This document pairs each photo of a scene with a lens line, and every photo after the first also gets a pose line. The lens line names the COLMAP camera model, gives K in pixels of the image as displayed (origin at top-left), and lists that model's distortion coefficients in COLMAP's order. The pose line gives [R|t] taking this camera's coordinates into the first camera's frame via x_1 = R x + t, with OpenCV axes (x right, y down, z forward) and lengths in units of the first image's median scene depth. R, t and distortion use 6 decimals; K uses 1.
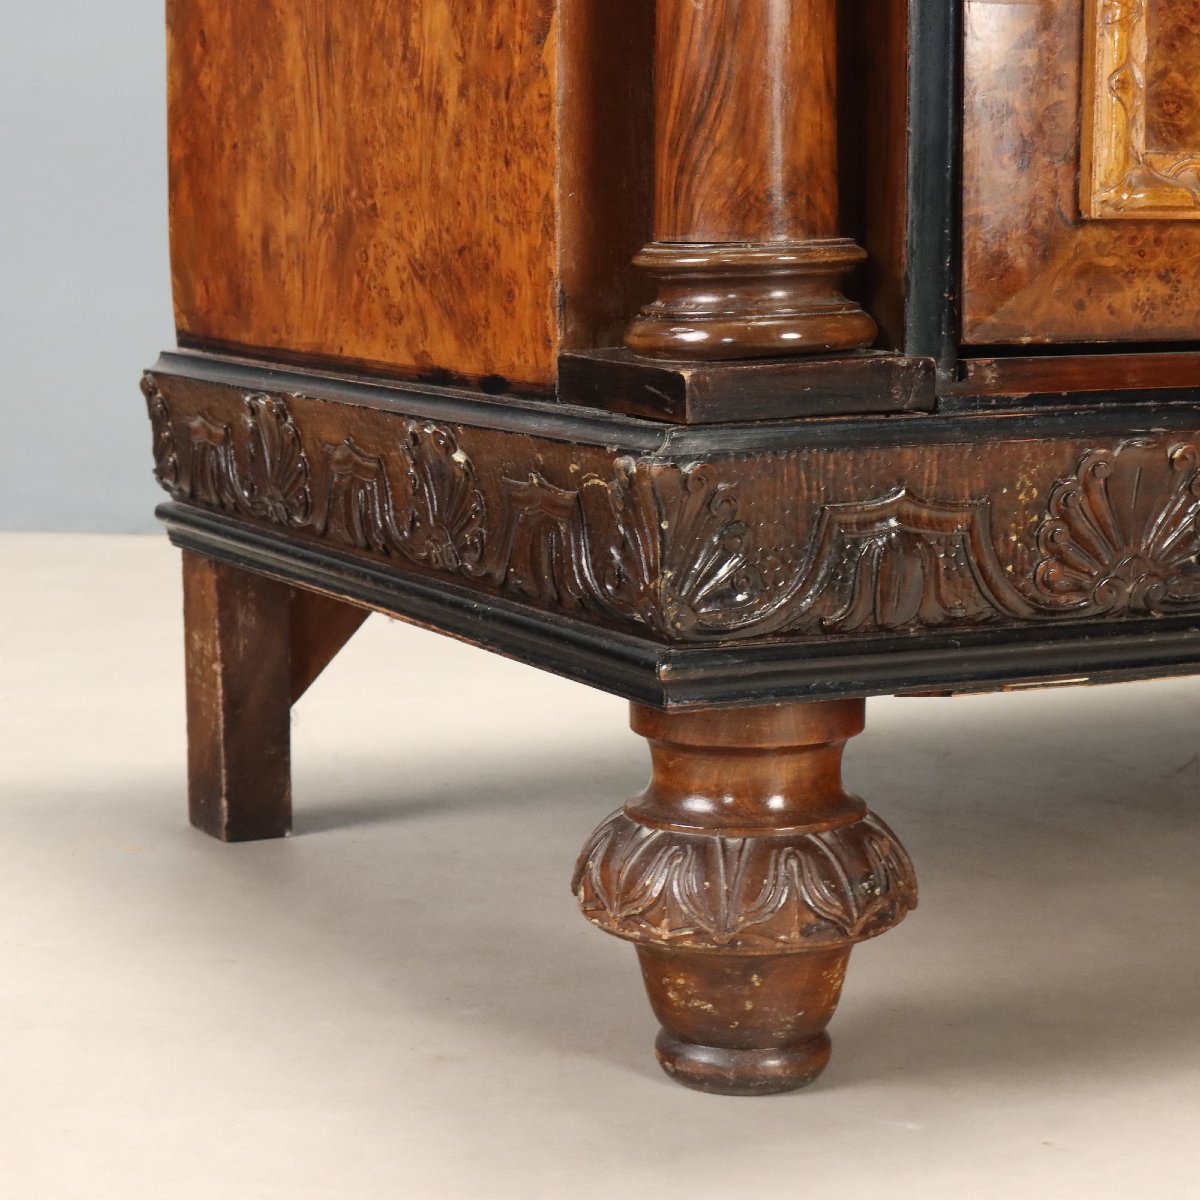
lens RADIAL K [[3126.1, 0, 599.4], [0, 3126.1, 599.4], [0, 0, 1]] dist [0.002301, 0.000000]
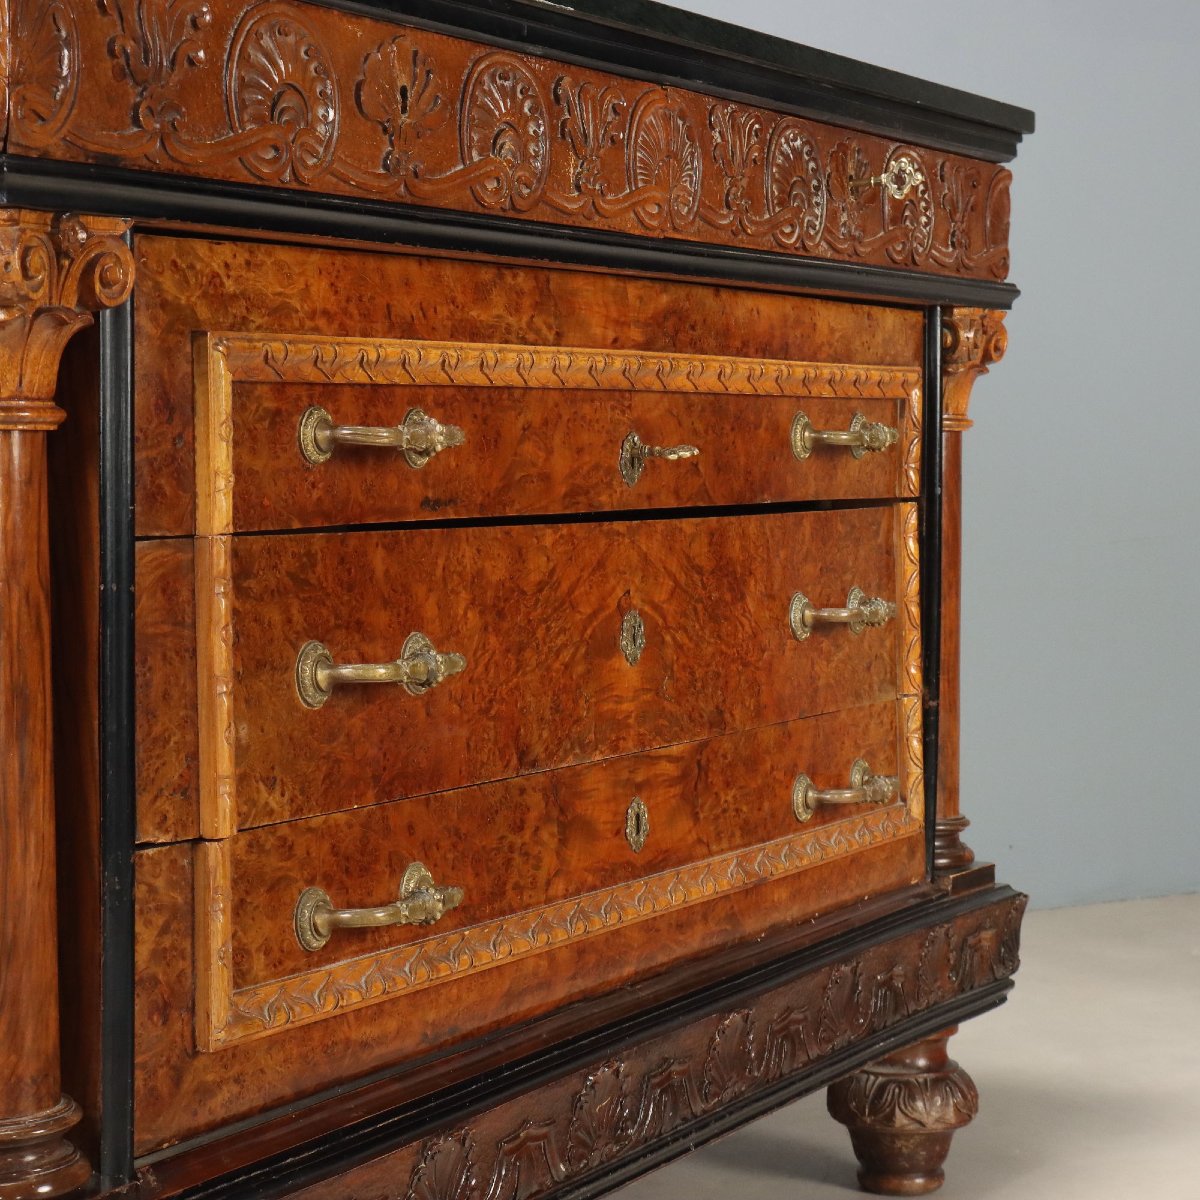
lens RADIAL K [[3126.1, 0, 544.6], [0, 3126.1, 609.6], [0, 0, 1]] dist [0.002301, 0.000000]
pose [[0.799656, -0.027293, 0.599838, -0.545844], [0.062988, 0.997268, -0.038594, -0.255854], [-0.597146, 0.068645, 0.799190, -0.195878]]
